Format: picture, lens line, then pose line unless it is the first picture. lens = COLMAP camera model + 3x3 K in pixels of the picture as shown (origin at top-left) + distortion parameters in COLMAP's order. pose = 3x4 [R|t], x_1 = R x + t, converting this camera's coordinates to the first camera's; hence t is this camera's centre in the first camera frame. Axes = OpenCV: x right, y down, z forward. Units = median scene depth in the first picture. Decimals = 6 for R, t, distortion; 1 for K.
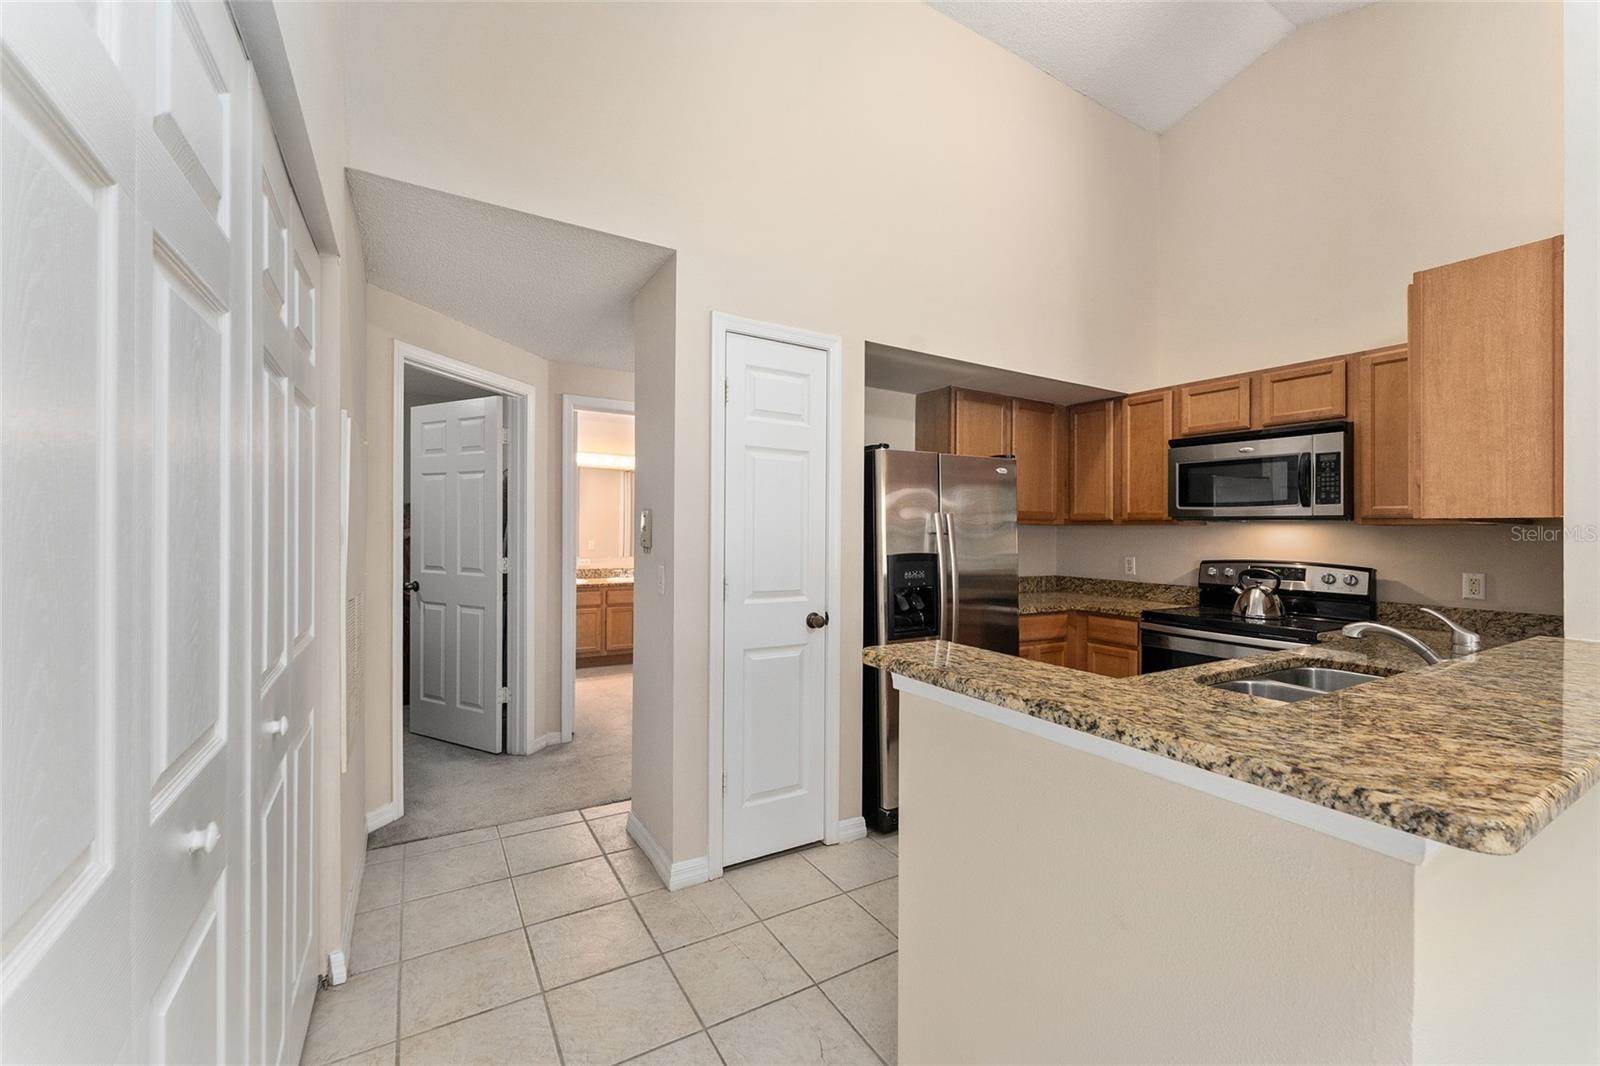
lens RADIAL K [[641.9, 0, 796.6], [0, 641.9, 516.3], [0, 0, 1]] dist [-0.004802, -0.000187]
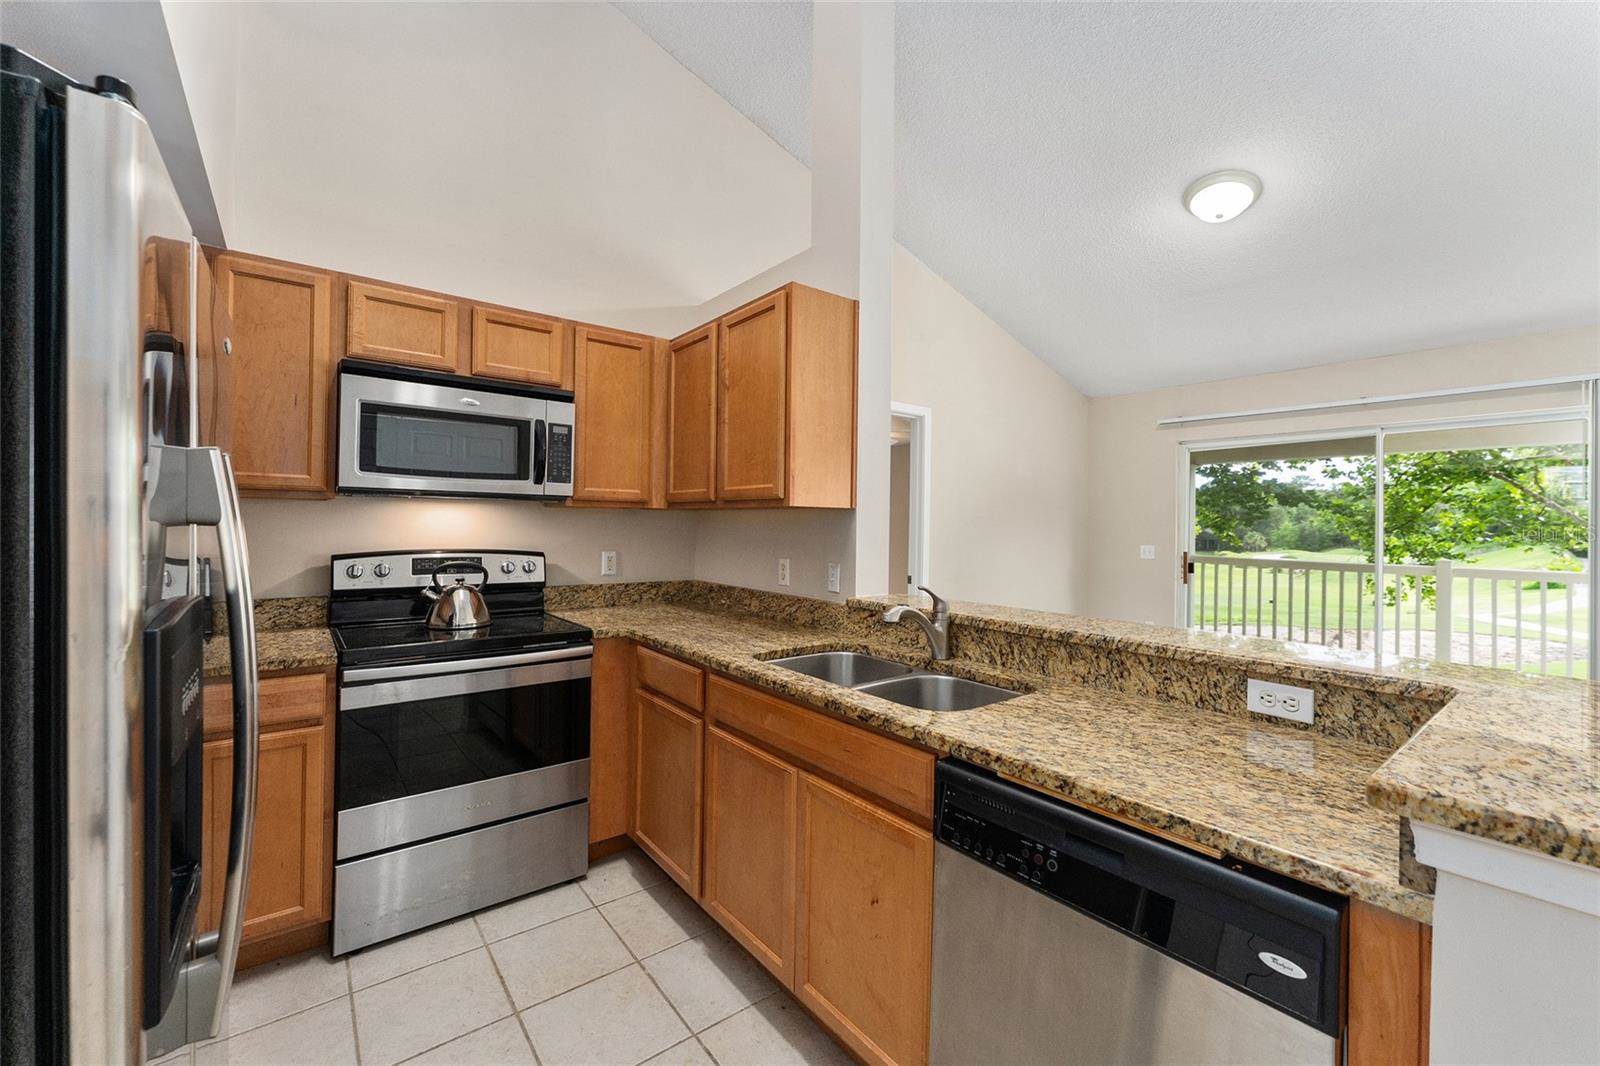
lens RADIAL K [[646.7, 0, 795.4], [0, 646.7, 512.9], [0, 0, 1]] dist [0.001240, 0.000178]
pose [[-0.124862, -0.000803, 0.992174, -0.083792], [-0.038665, 0.999244, -0.004058, 0.012156], [-0.991420, -0.038869, -0.124799, 0.710235]]
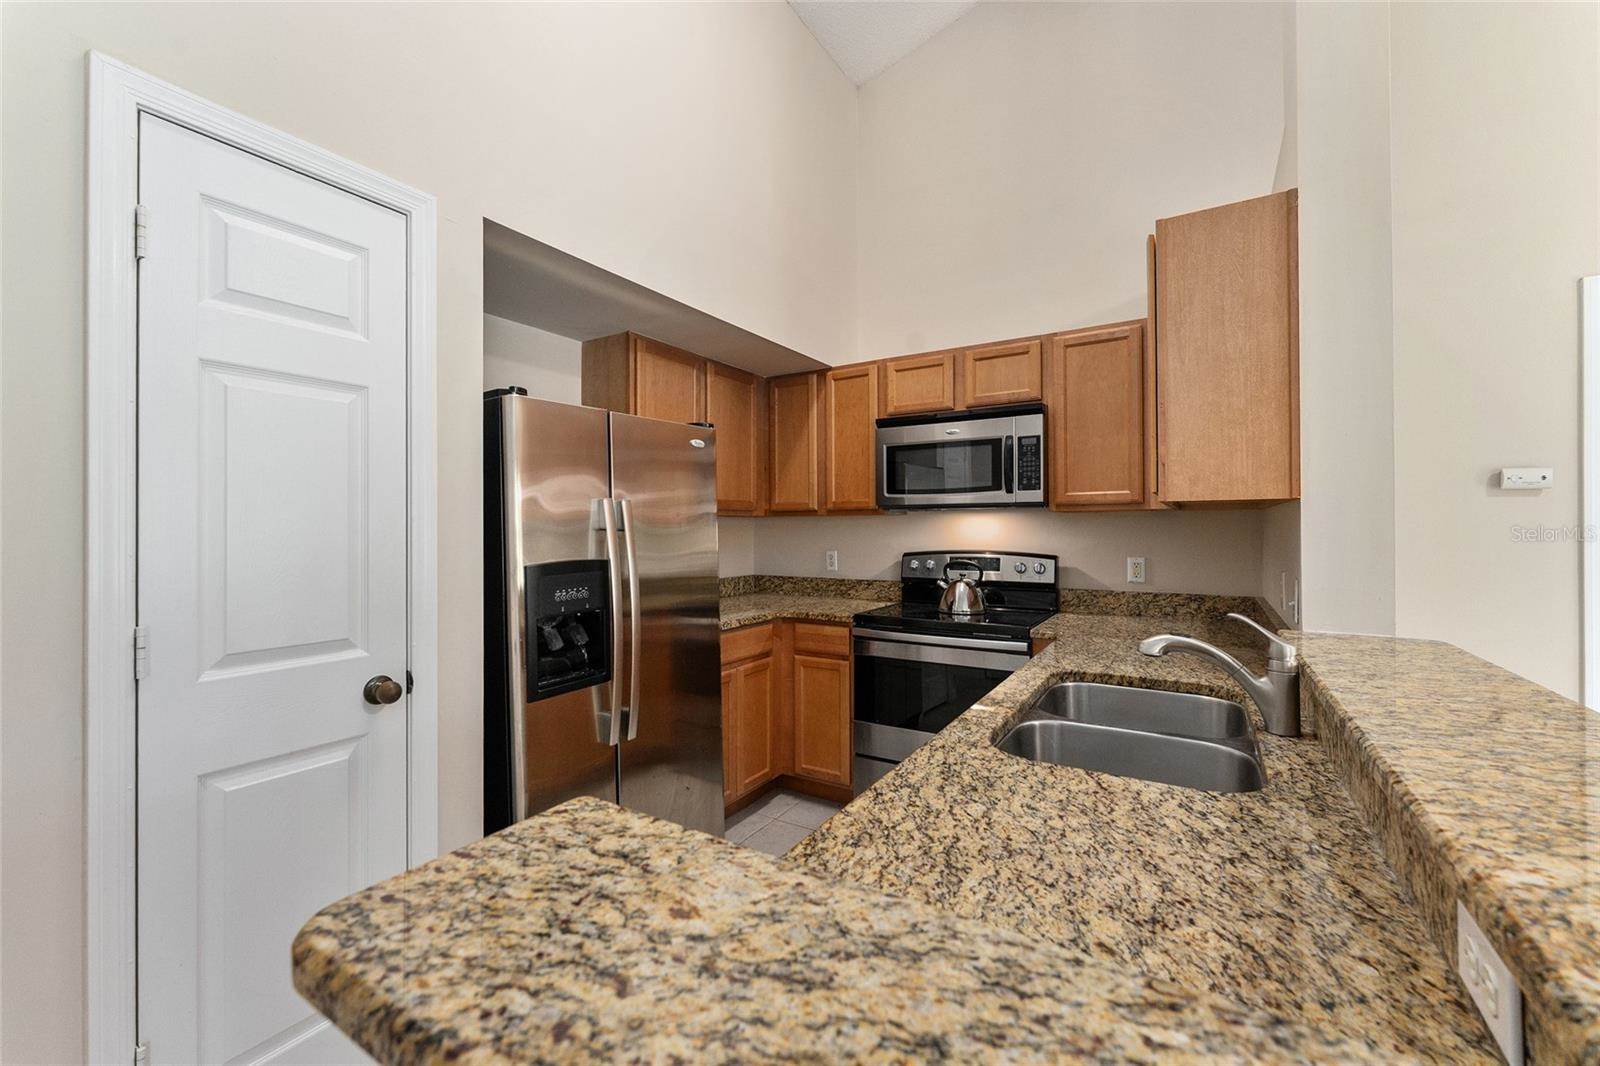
lens RADIAL K [[641.9, 0, 796.6], [0, 641.9, 516.3], [0, 0, 1]] dist [-0.004802, -0.000187]
pose [[0.887533, -0.010918, 0.460614, 0.077747], [0.007652, 0.999931, 0.008956, 0.007585], [-0.460680, -0.004424, 0.887555, 0.283766]]
